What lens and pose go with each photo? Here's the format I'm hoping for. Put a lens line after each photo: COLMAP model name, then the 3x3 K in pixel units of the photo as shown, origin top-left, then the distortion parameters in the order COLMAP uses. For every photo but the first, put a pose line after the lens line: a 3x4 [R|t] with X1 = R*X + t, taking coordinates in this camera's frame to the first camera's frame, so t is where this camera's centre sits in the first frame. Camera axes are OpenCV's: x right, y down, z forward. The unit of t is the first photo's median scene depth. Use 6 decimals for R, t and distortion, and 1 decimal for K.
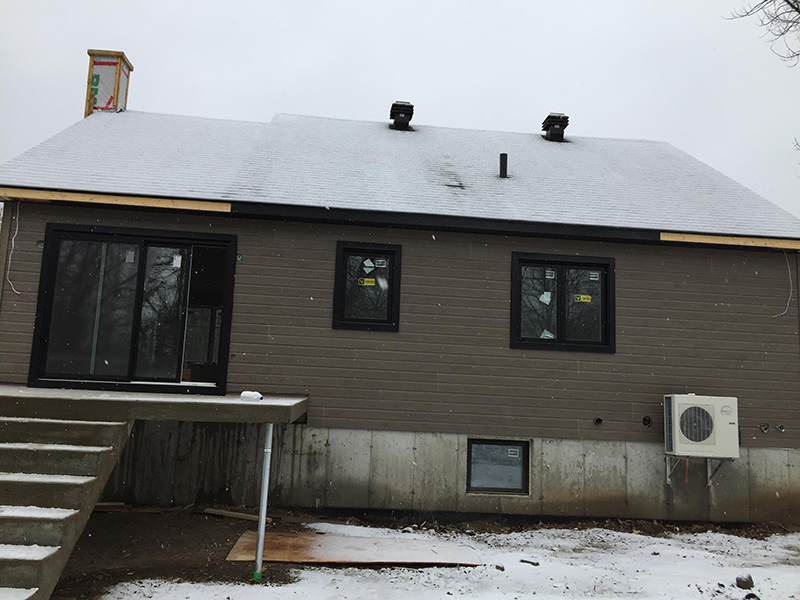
lens RADIAL K [[673.9, 0, 400.0], [0, 673.9, 300.0], [0, 0, 1]] dist [0.069102, -0.092987]
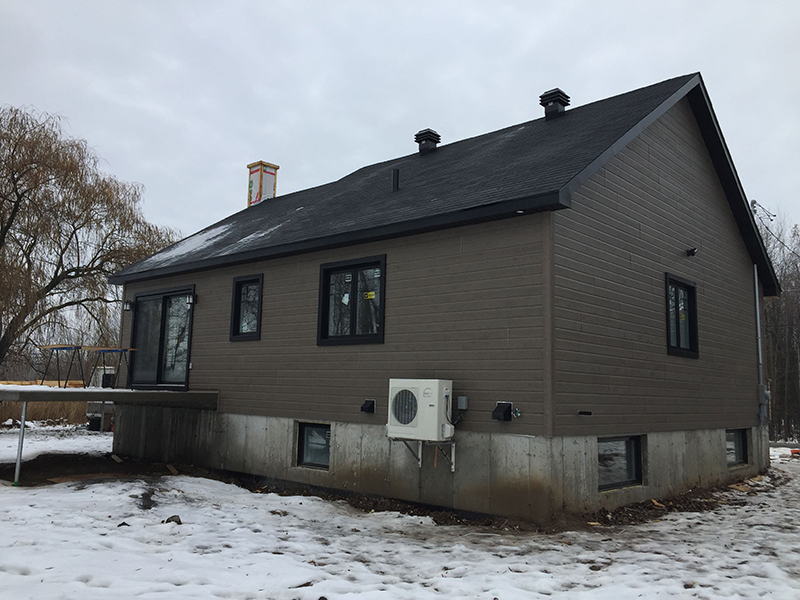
lens RADIAL K [[673.9, 0, 400.0], [0, 673.9, 300.0], [0, 0, 1]] dist [0.069102, -0.092987]
pose [[0.687157, -0.122790, -0.716058, 1.129875], [0.105243, 0.992041, -0.069120, 0.089263], [0.718846, -0.027864, 0.694611, 0.285748]]
